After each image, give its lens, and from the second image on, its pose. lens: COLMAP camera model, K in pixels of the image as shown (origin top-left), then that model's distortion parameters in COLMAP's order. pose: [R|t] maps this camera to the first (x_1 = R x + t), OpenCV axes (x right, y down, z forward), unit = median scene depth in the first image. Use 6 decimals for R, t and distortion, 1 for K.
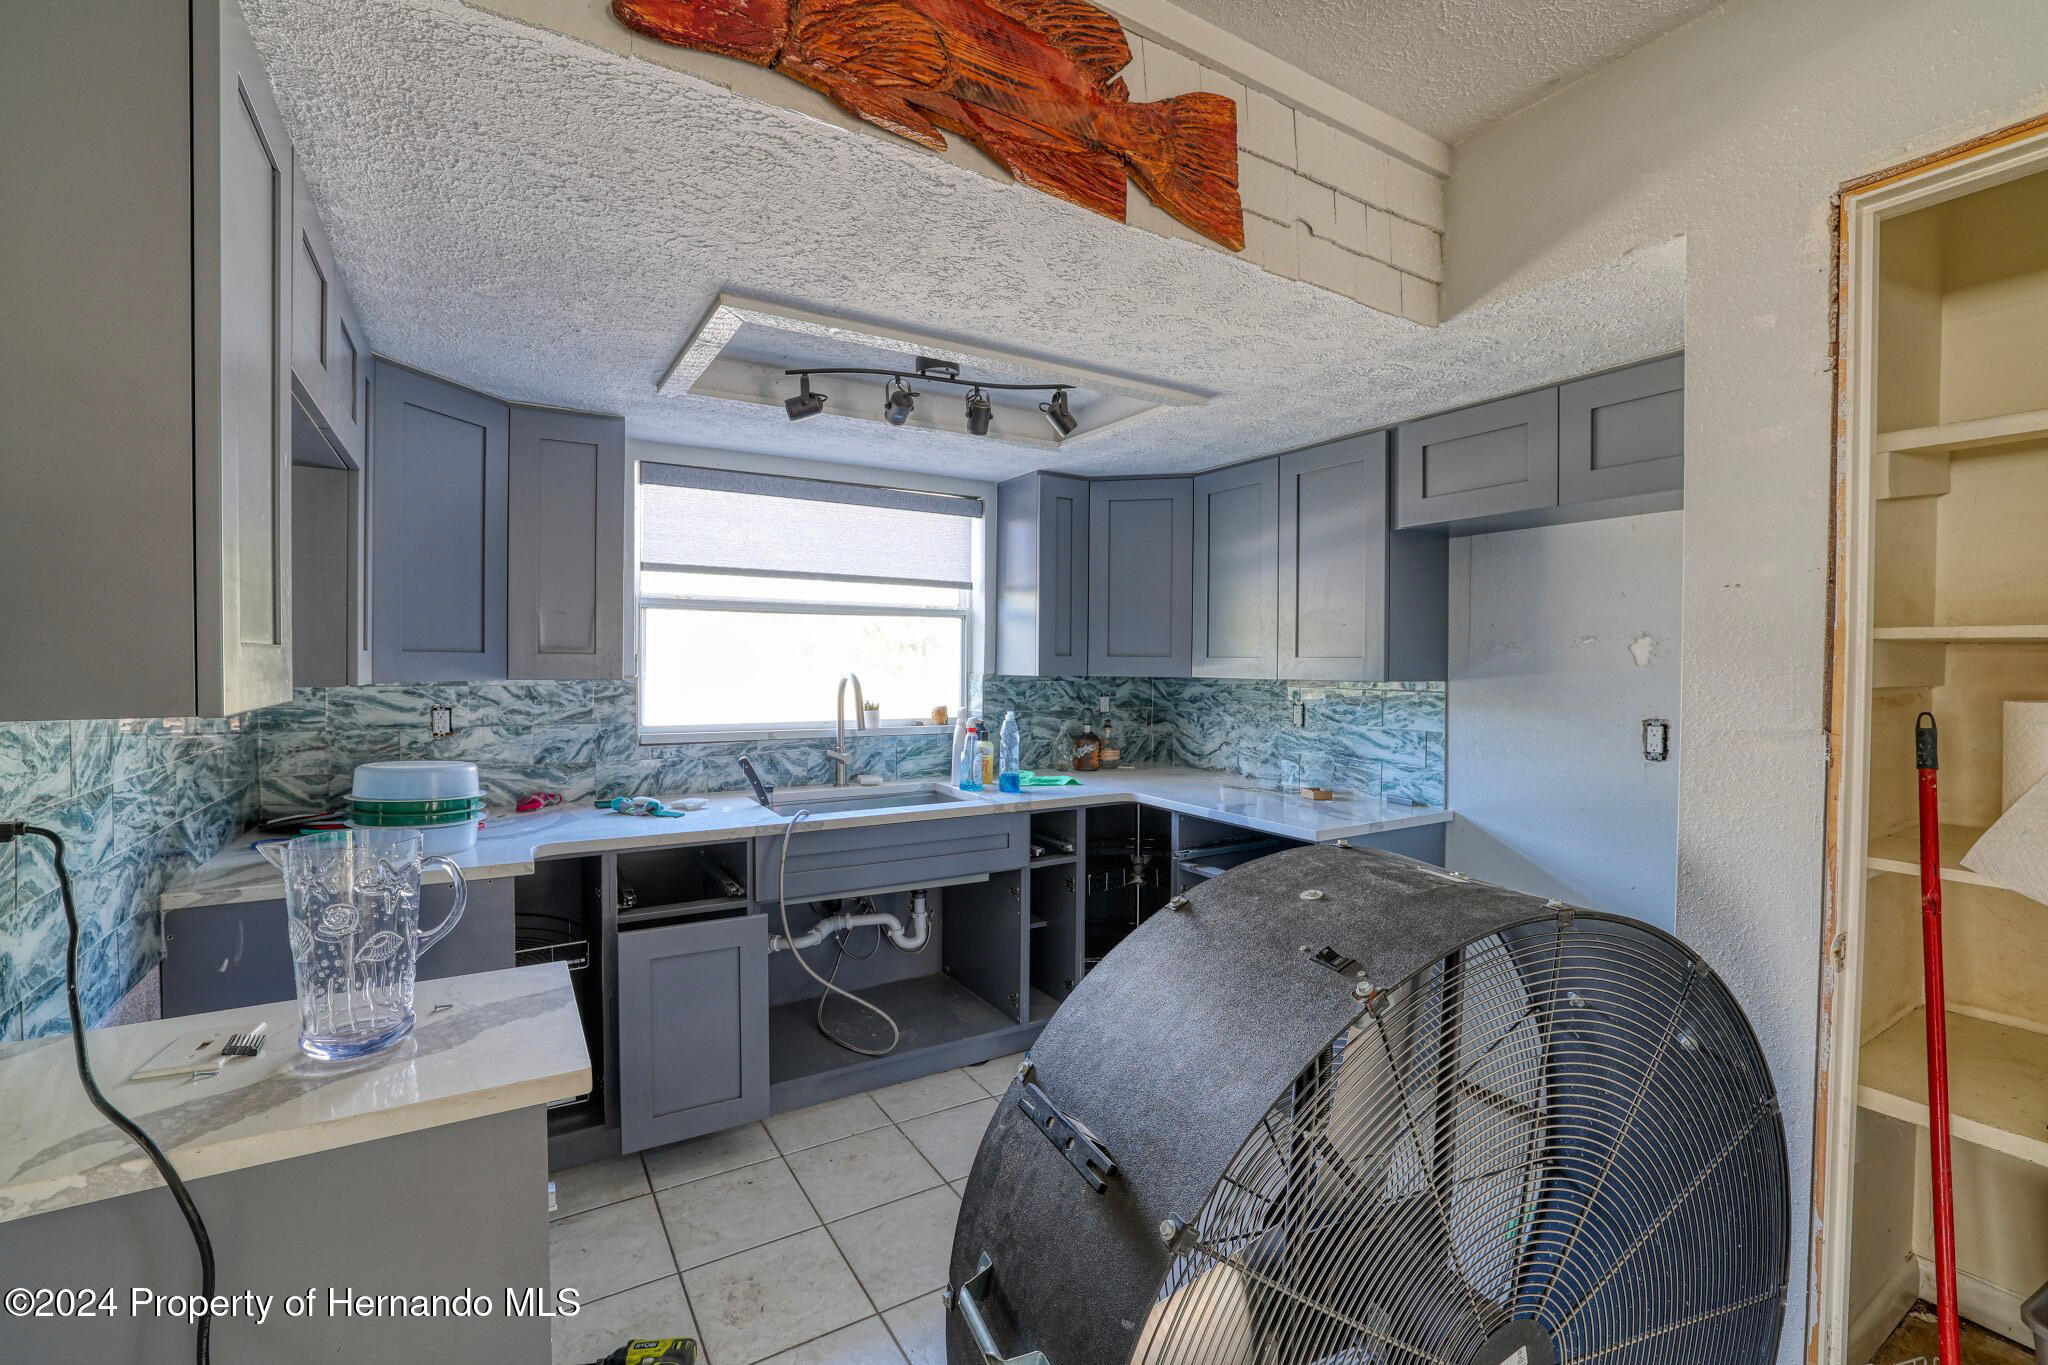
lens RADIAL K [[865.1, 0, 1024.0], [0, 865.1, 682.5], [0, 0, 1]] dist [-0.047838, 0.015516]
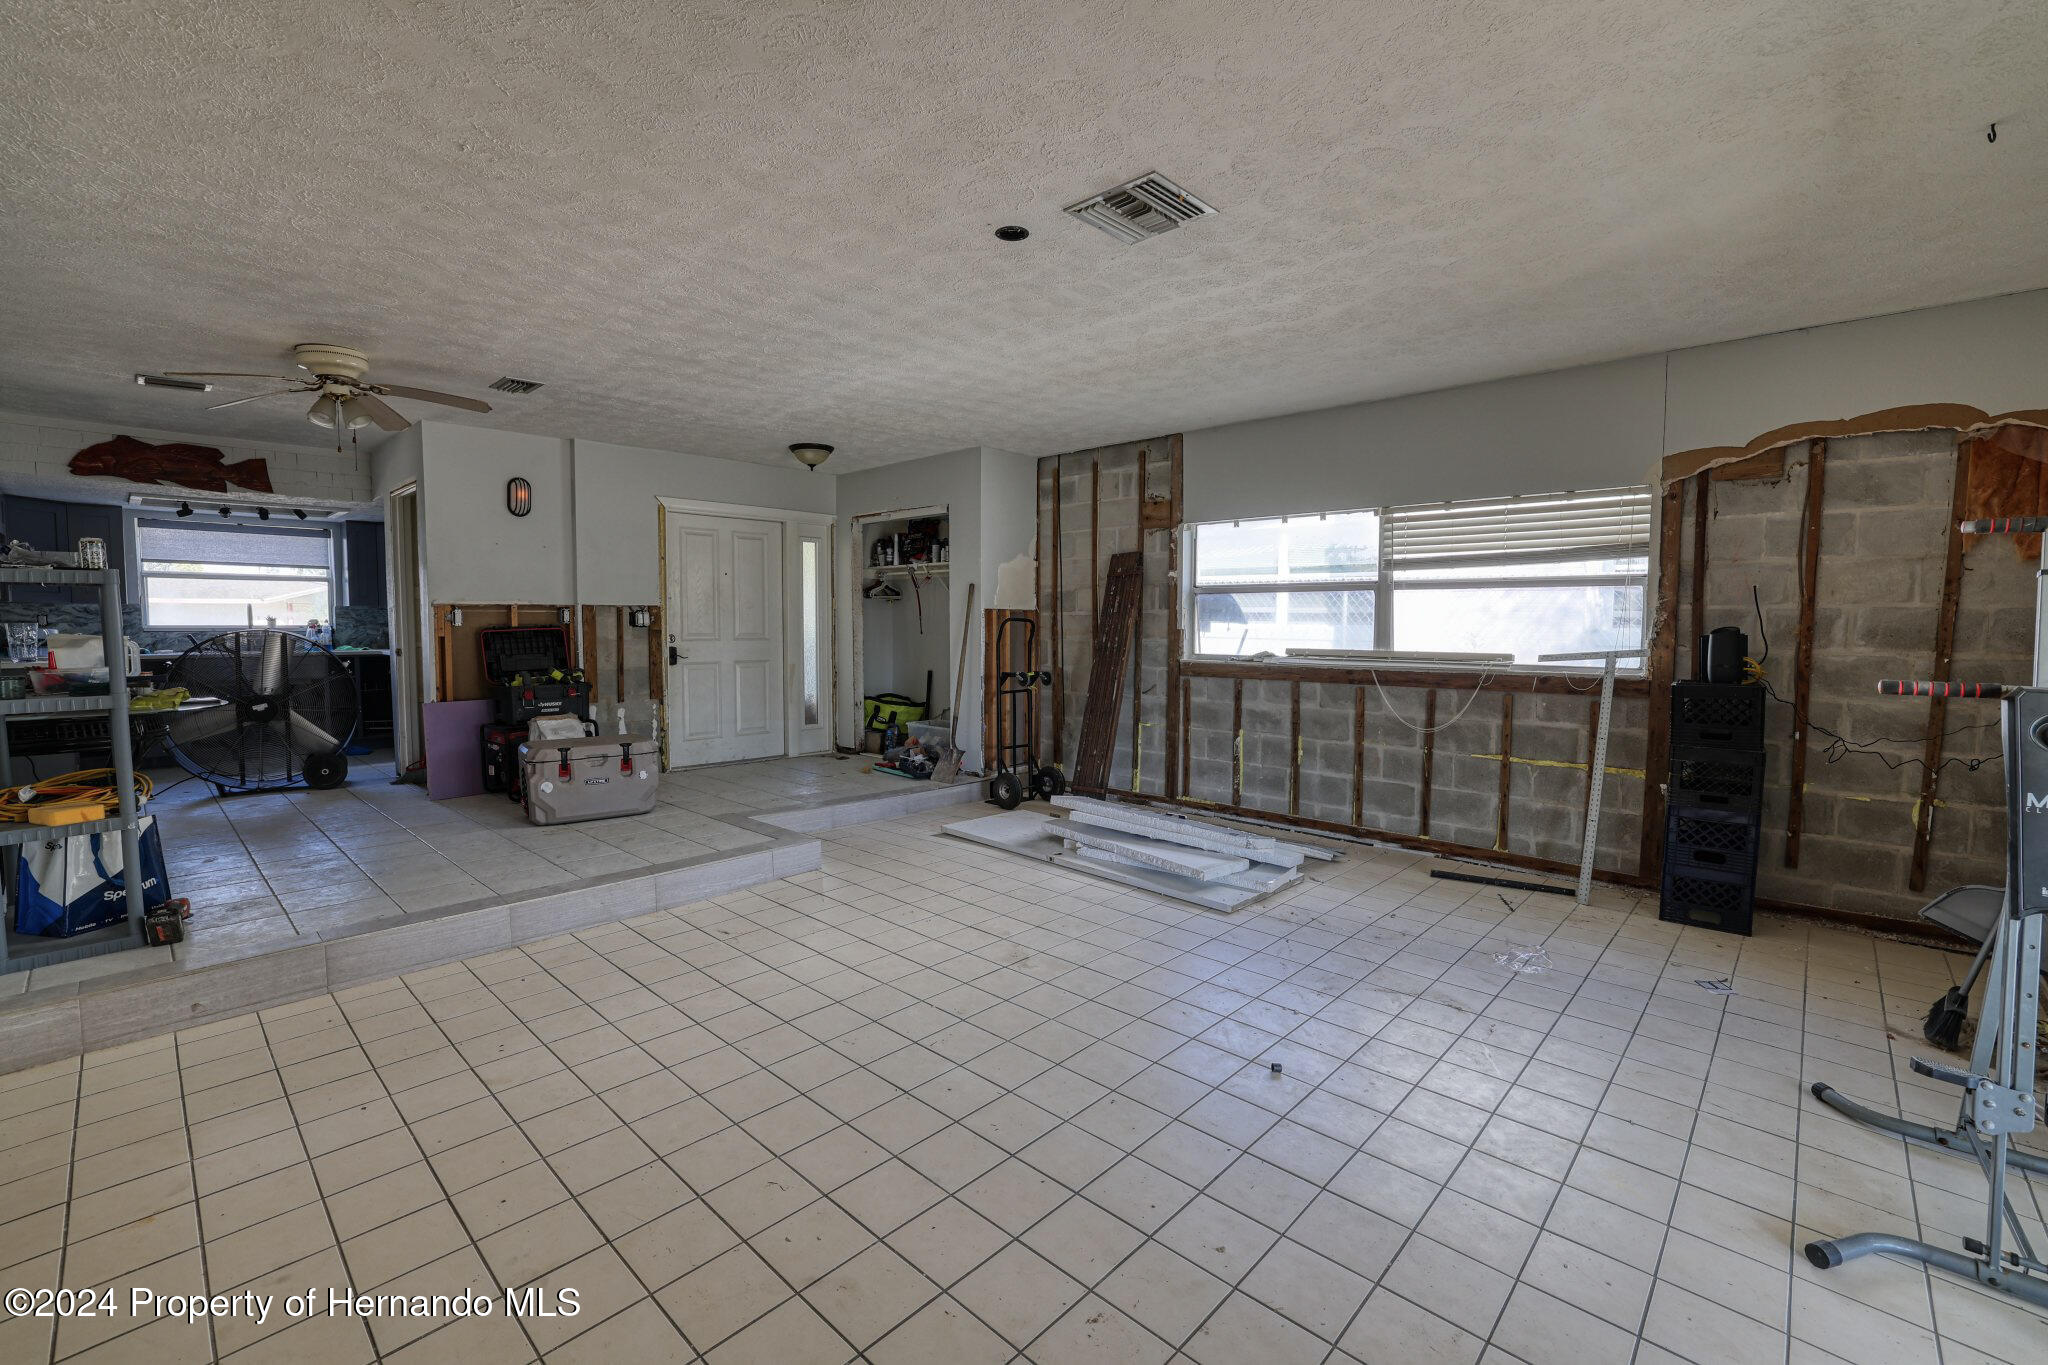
lens RADIAL K [[865.1, 0, 1024.0], [0, 865.1, 682.5], [0, 0, 1]] dist [-0.047838, 0.015516]
pose [[0.964675, -0.021662, 0.262549, 1.307326], [0.011340, 0.999104, 0.040764, 0.141513], [-0.263197, -0.036347, 0.964057, -1.917179]]
